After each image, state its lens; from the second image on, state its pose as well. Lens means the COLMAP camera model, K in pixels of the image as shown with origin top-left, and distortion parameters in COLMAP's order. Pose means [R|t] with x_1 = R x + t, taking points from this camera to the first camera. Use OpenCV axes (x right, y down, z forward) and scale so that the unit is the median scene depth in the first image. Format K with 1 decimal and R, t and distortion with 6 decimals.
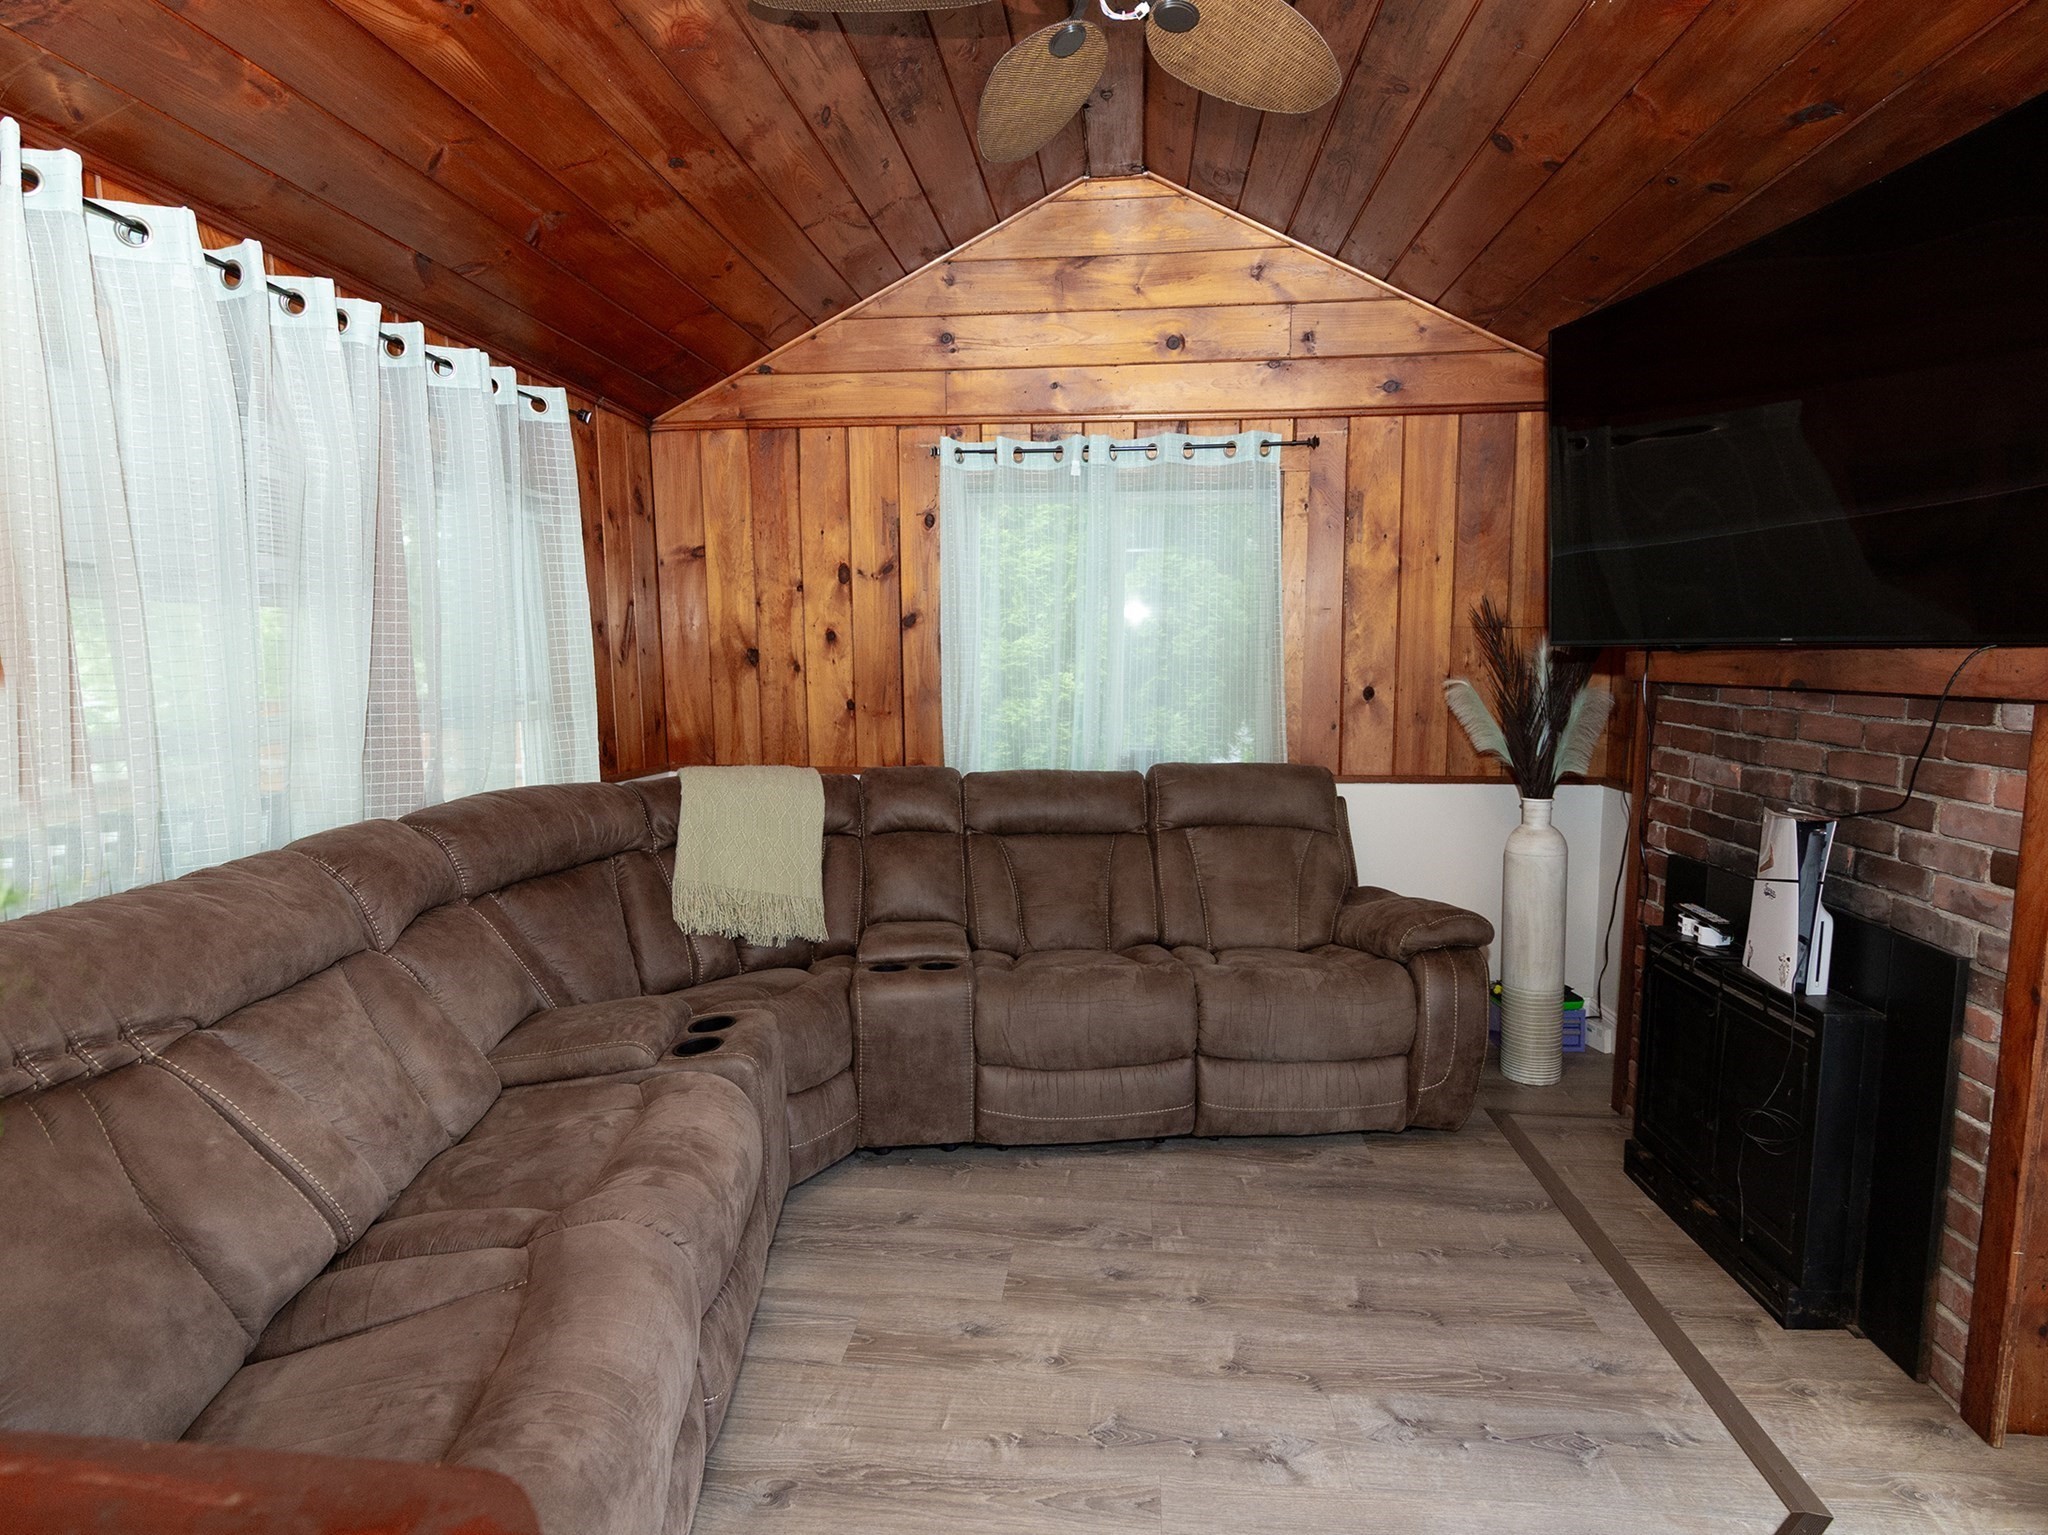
lens RADIAL K [[1020.4, 0, 1024.0], [0, 1020.4, 767.5], [0, 0, 1]] dist [-0.002832, -0.000959]
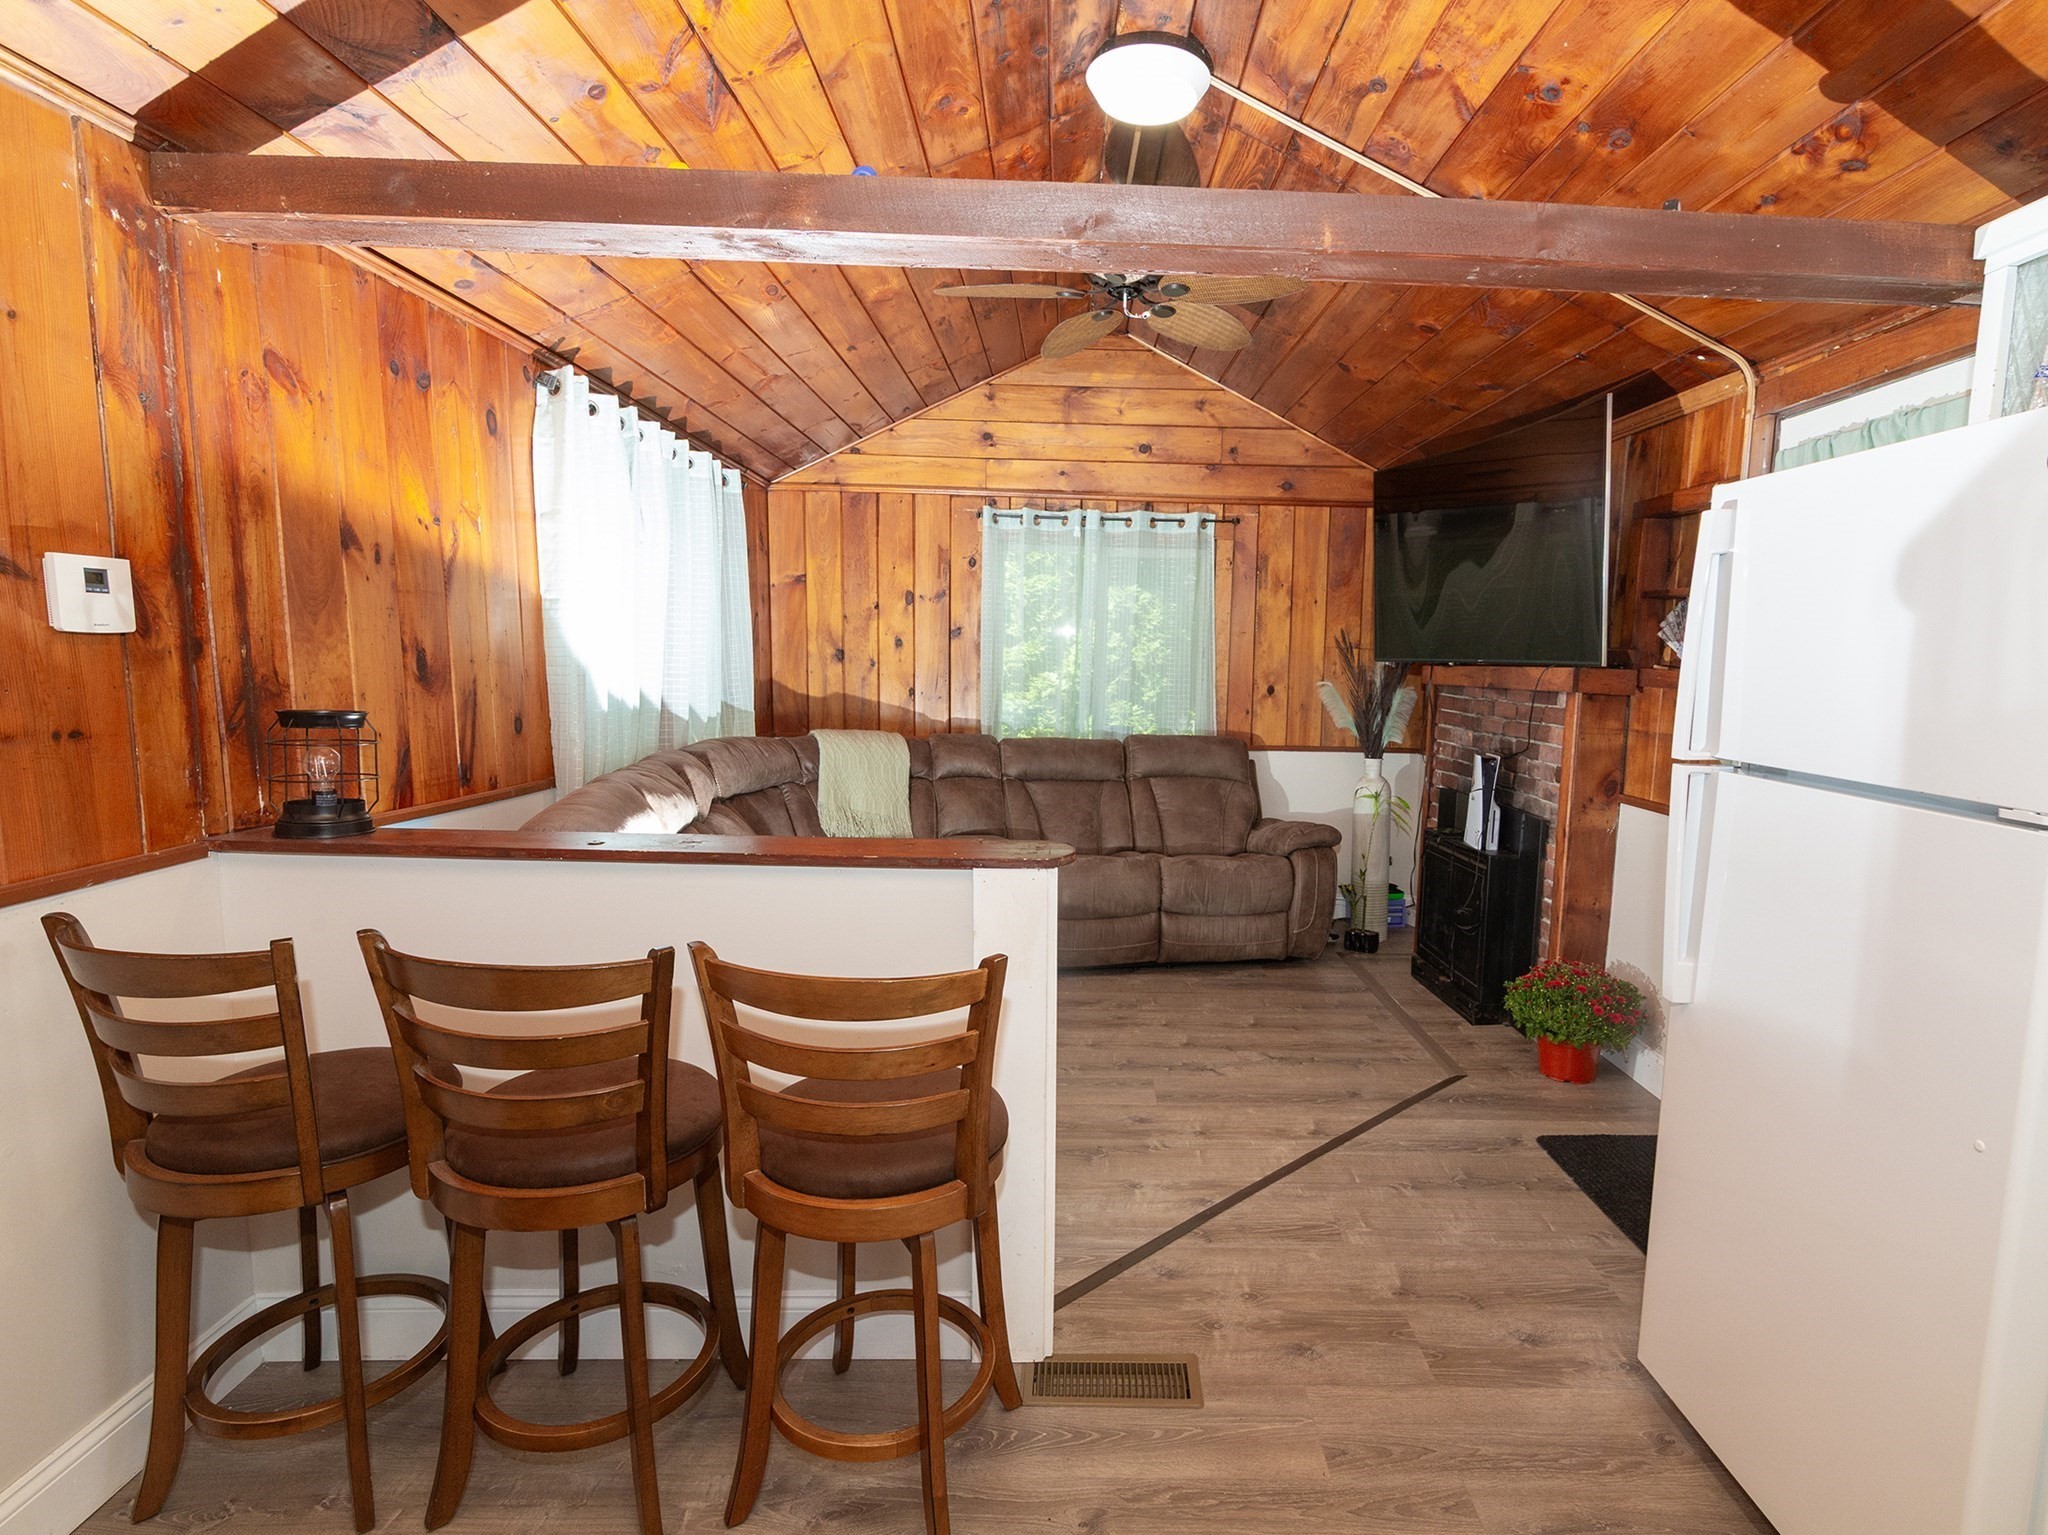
lens RADIAL K [[1024.6, 0, 1076.9], [0, 1024.6, 767.6], [0, 0, 1]] dist [-0.004825, -0.000897]
pose [[0.992615, 0.011862, 0.120727, -0.134796], [-0.011214, 0.999919, -0.006045, 0.058246], [-0.120789, 0.004647, 0.992667, -0.498927]]
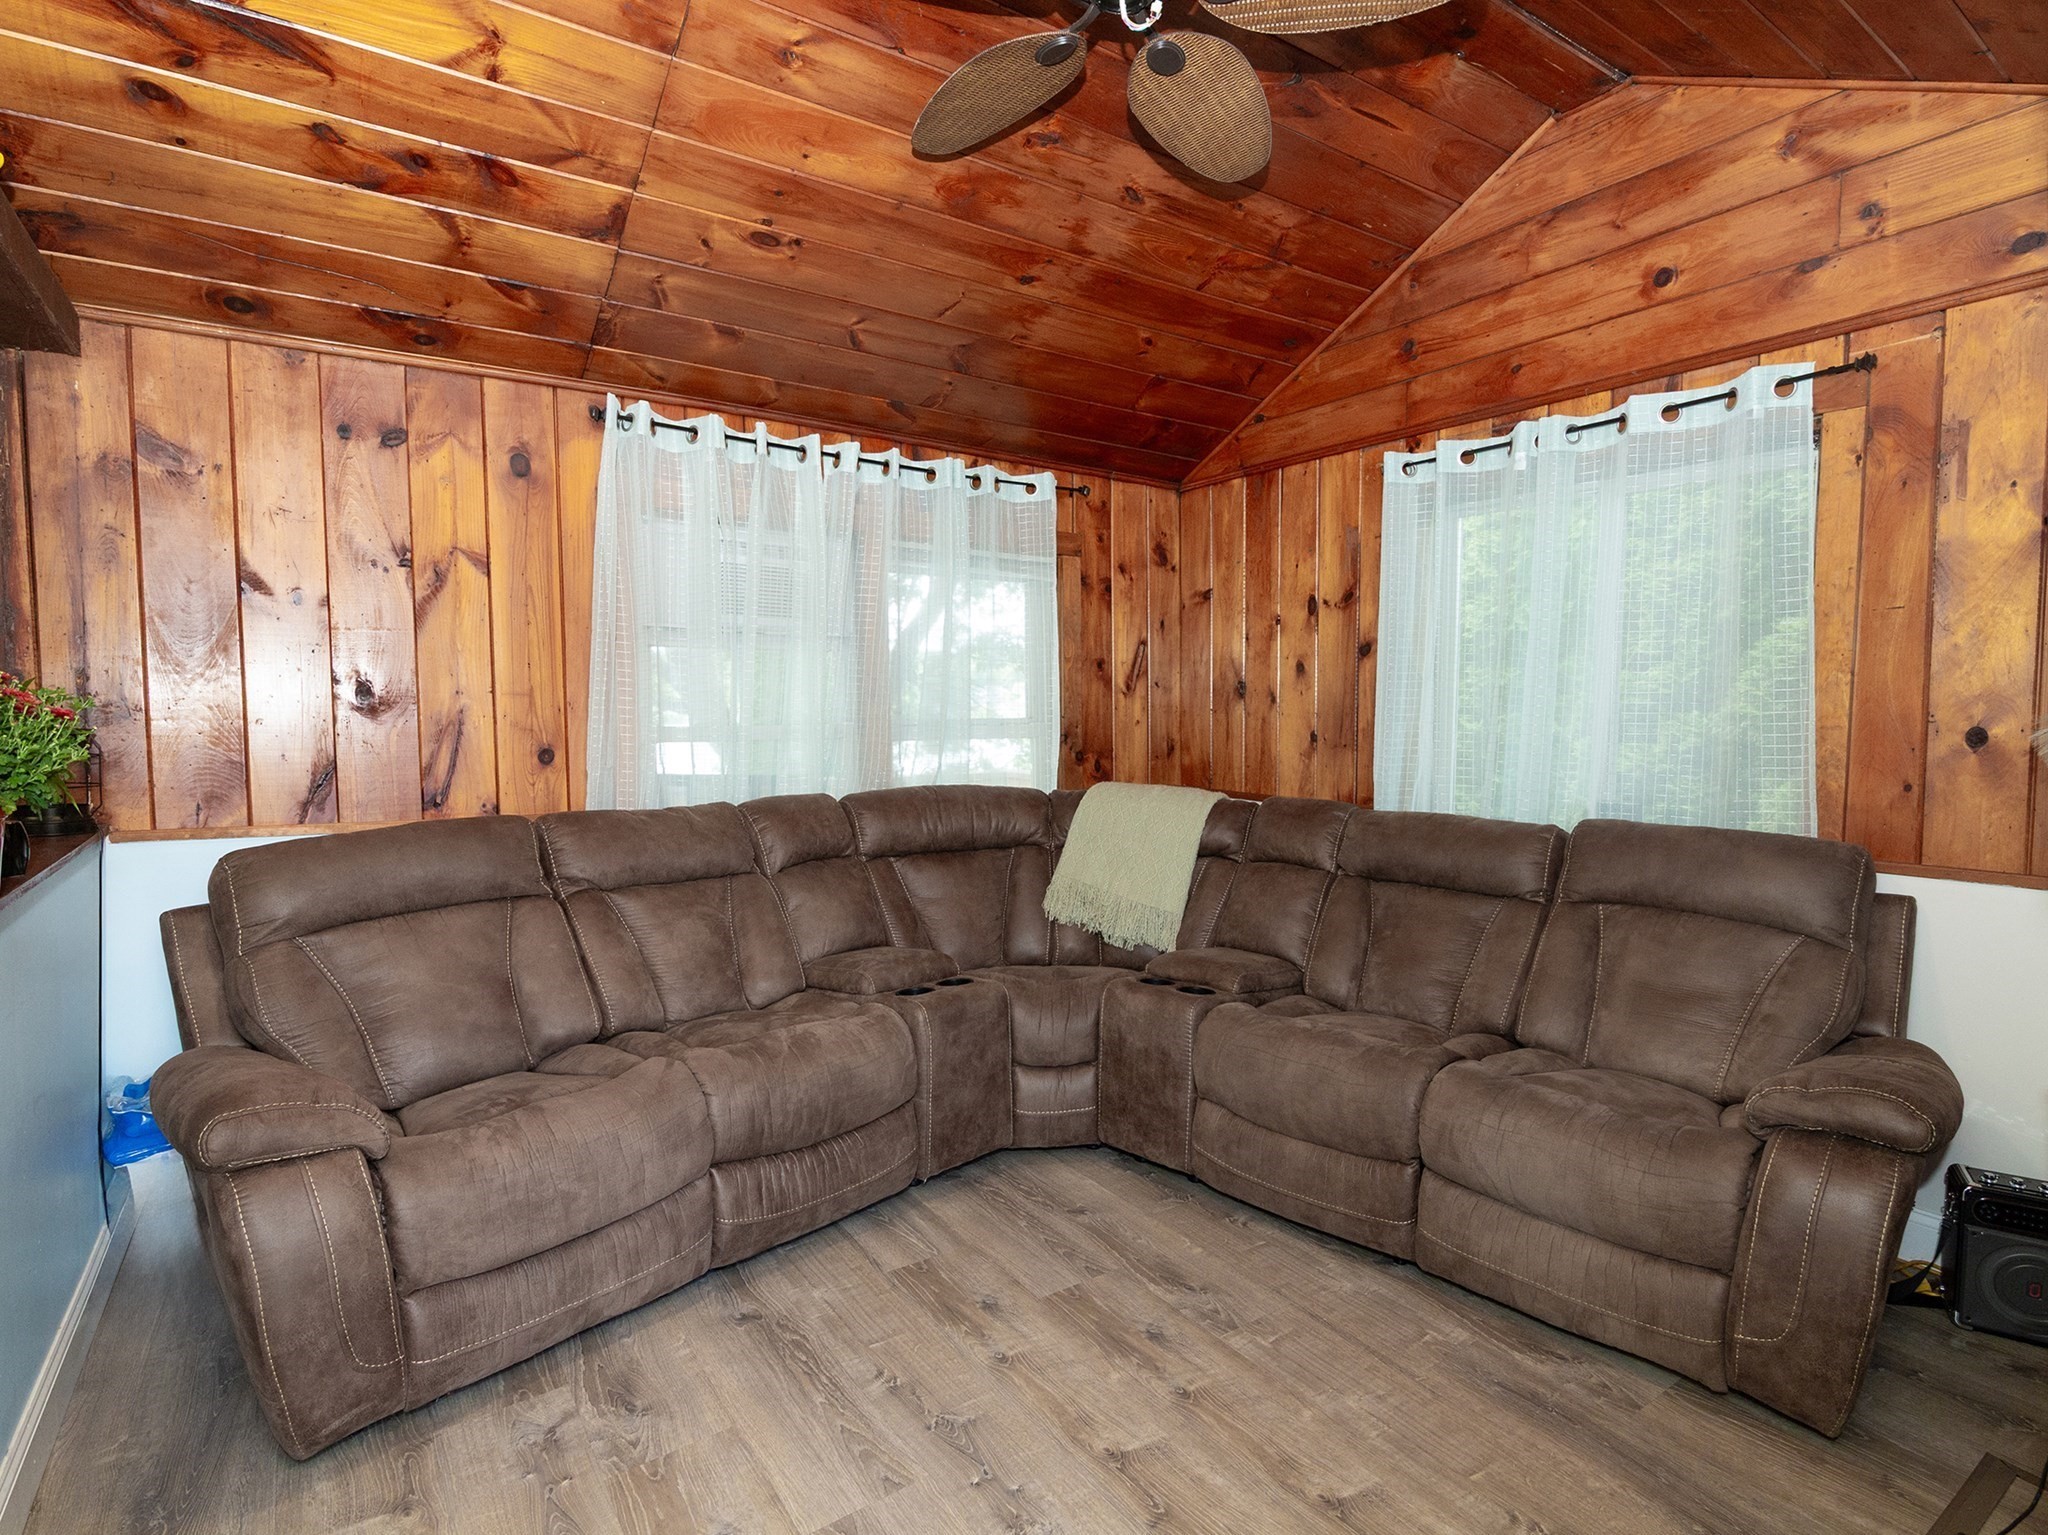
lens RADIAL K [[1024.6, 0, 1076.9], [0, 1024.6, 767.6], [0, 0, 1]] dist [-0.004825, -0.000897]
pose [[0.670473, 0.048153, -0.740370, 0.490523], [-0.086001, 0.996209, -0.013089, 0.001603], [0.736933, 0.072448, 0.672072, 0.198682]]
